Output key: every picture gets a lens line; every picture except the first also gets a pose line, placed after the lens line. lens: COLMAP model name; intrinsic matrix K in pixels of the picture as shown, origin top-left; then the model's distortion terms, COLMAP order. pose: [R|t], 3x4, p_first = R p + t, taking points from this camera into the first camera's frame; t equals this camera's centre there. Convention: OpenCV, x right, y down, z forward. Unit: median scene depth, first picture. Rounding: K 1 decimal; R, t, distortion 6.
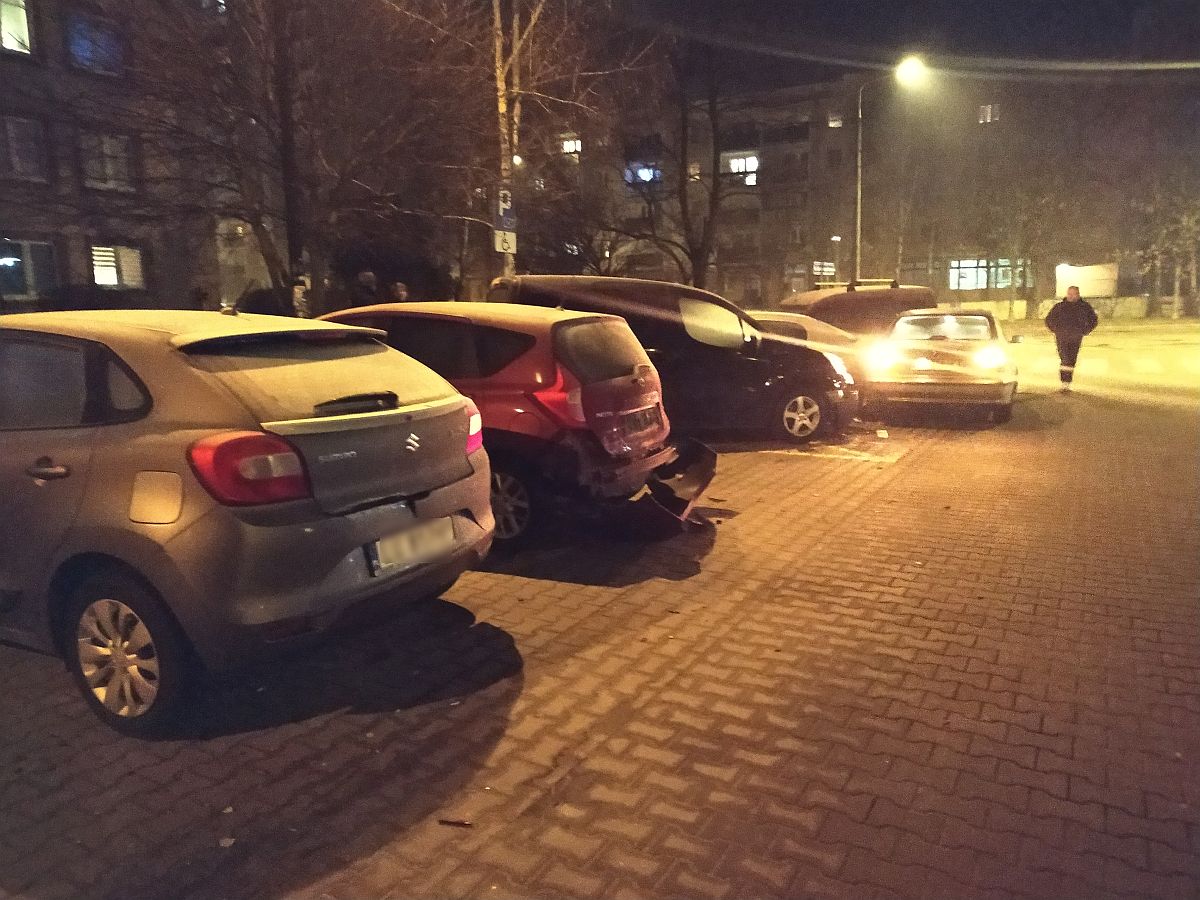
lens RADIAL K [[858.4, 0, 600.0], [0, 858.4, 450.0], [0, 0, 1]] dist [0.002861, -0.006032]
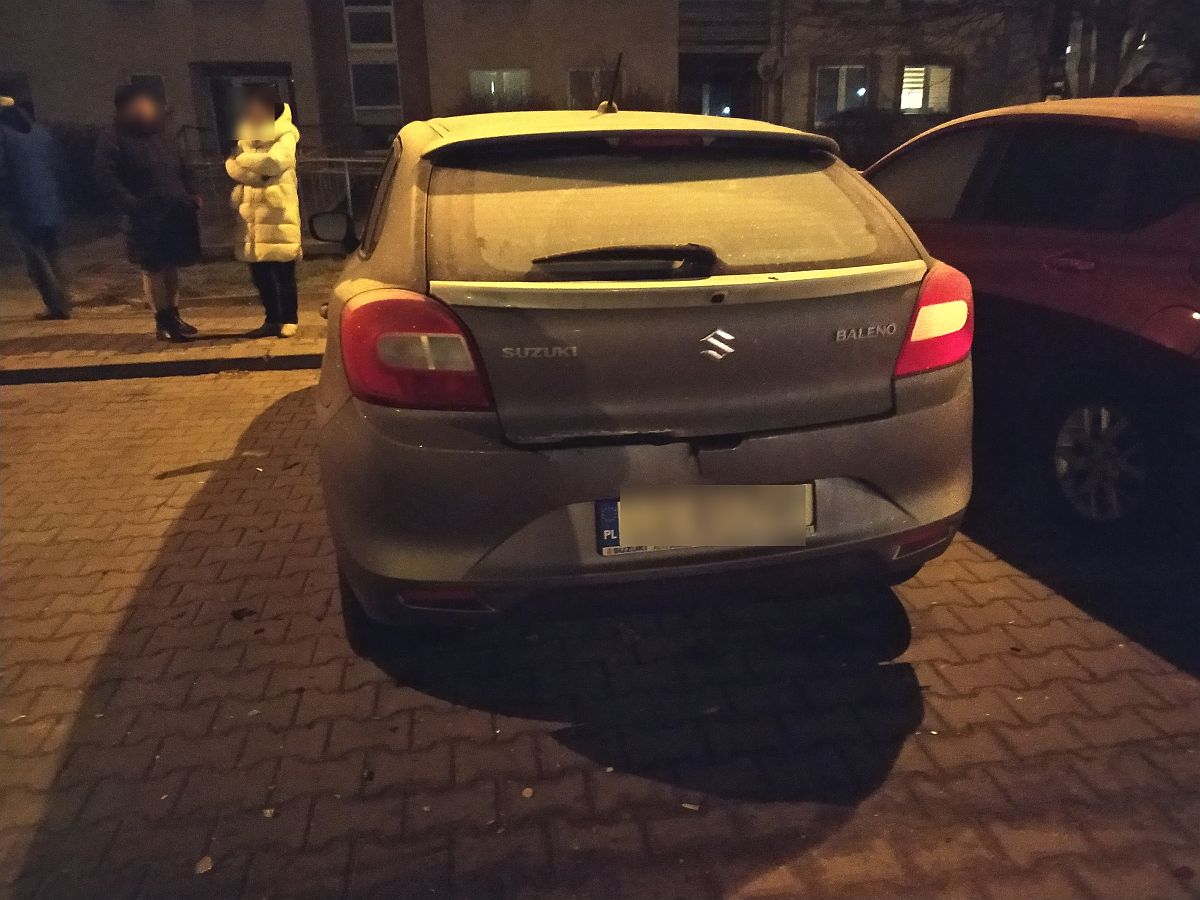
lens RADIAL K [[858.4, 0, 600.0], [0, 858.4, 450.0], [0, 0, 1]] dist [0.002861, -0.006032]
pose [[0.621729, 0.256819, -0.739930, 0.156287], [-0.115647, 0.964460, 0.237577, -0.064812], [0.774647, -0.062137, 0.629333, 0.593590]]
